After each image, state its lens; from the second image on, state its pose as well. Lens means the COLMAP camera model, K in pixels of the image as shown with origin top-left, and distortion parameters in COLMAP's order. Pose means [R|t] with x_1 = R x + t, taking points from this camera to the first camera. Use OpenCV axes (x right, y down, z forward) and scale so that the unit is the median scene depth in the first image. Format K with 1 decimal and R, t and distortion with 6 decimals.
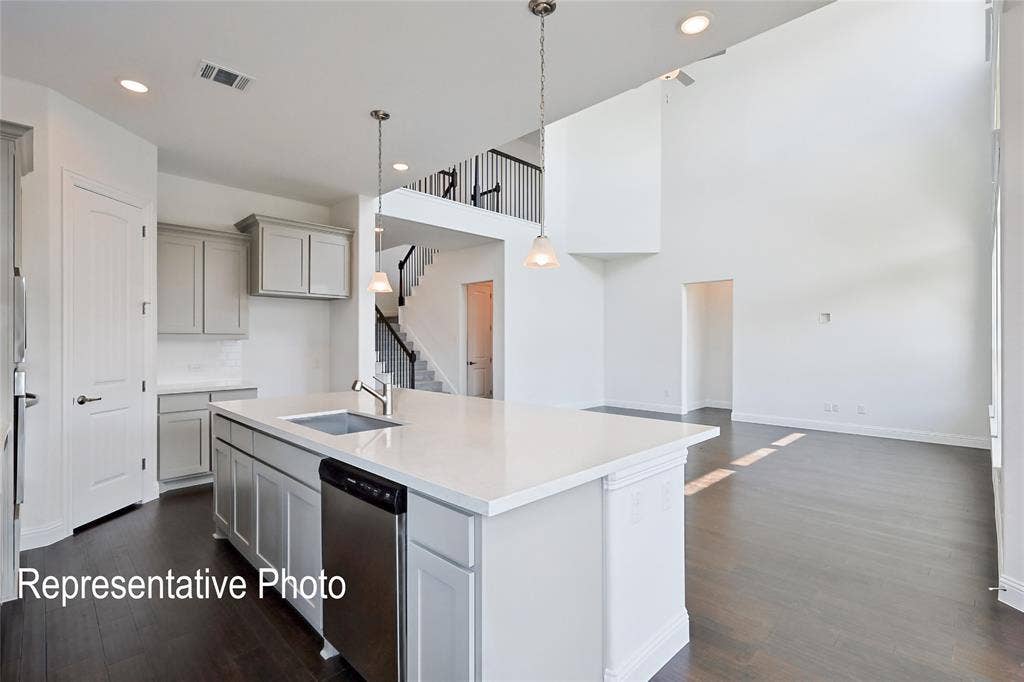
lens RADIAL K [[477.3, 0, 512.7], [0, 477.3, 339.7], [0, 0, 1]] dist [0.029698, -0.000920]
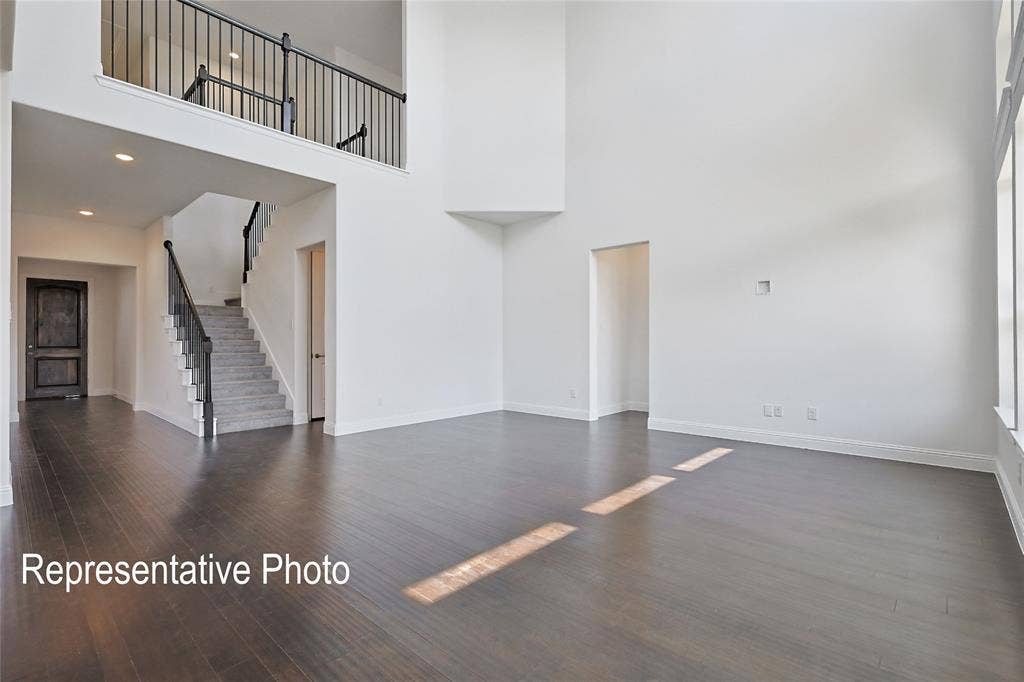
lens RADIAL K [[477.3, 0, 511.2], [0, 477.3, 342.0], [0, 0, 1]] dist [0.029698, -0.000920]
pose [[0.999836, -0.006504, 0.016922, 0.216870], [0.006419, 0.999967, 0.005067, 0.025986], [-0.016954, -0.004958, 0.999844, 0.242190]]
